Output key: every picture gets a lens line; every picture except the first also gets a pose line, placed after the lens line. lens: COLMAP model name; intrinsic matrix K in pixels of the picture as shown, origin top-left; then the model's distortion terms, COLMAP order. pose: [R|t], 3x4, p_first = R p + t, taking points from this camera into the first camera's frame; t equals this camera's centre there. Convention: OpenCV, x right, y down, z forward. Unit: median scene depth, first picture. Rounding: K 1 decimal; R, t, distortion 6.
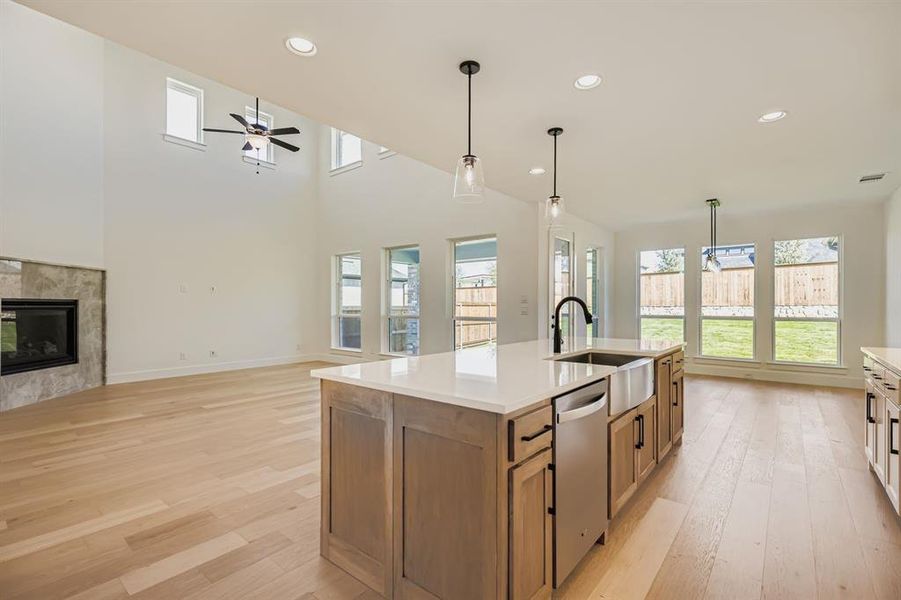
lens RADIAL K [[407.3, 0, 447.4], [0, 407.3, 304.3], [0, 0, 1]] dist [0.015753, -0.000704]
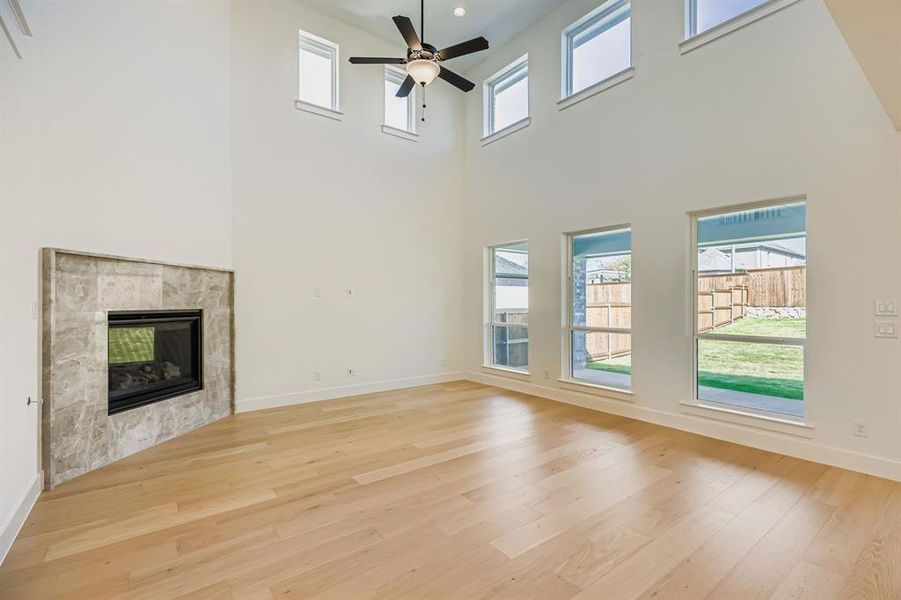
lens RADIAL K [[407.3, 0, 454.4], [0, 407.3, 303.1], [0, 0, 1]] dist [0.015753, -0.000704]
pose [[0.975262, -0.002165, -0.221041, -0.235250], [0.003026, 0.999989, 0.003556, -0.022370], [0.221031, -0.004137, 0.975258, 0.317676]]
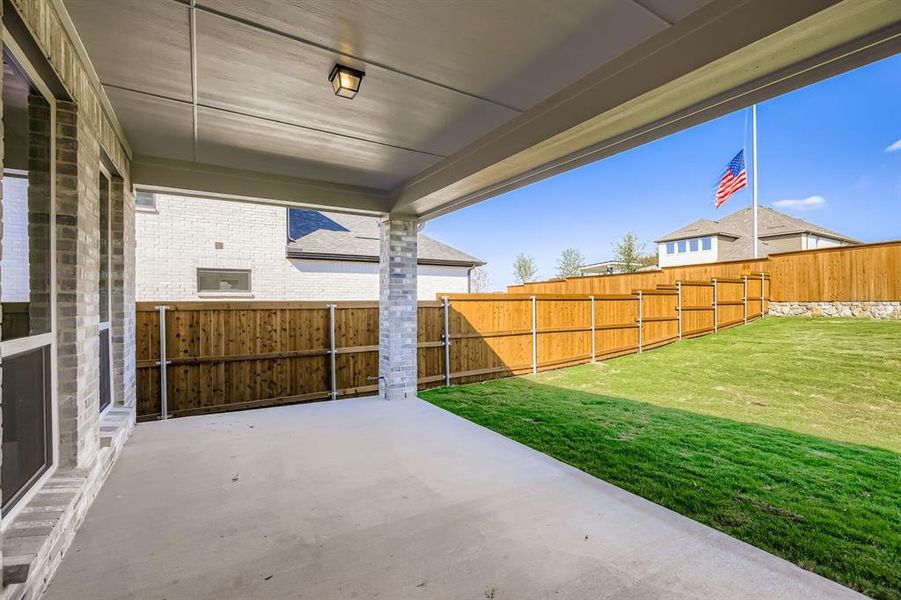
lens RADIAL K [[407.3, 0, 452.2], [0, 407.3, 300.4], [0, 0, 1]] dist [0.015753, -0.000704]
pose [[0.950329, -0.002976, -0.311233, 0.273335], [0.003885, 0.999990, 0.002299, 0.004496], [0.311223, -0.003394, 0.950331, 1.049994]]
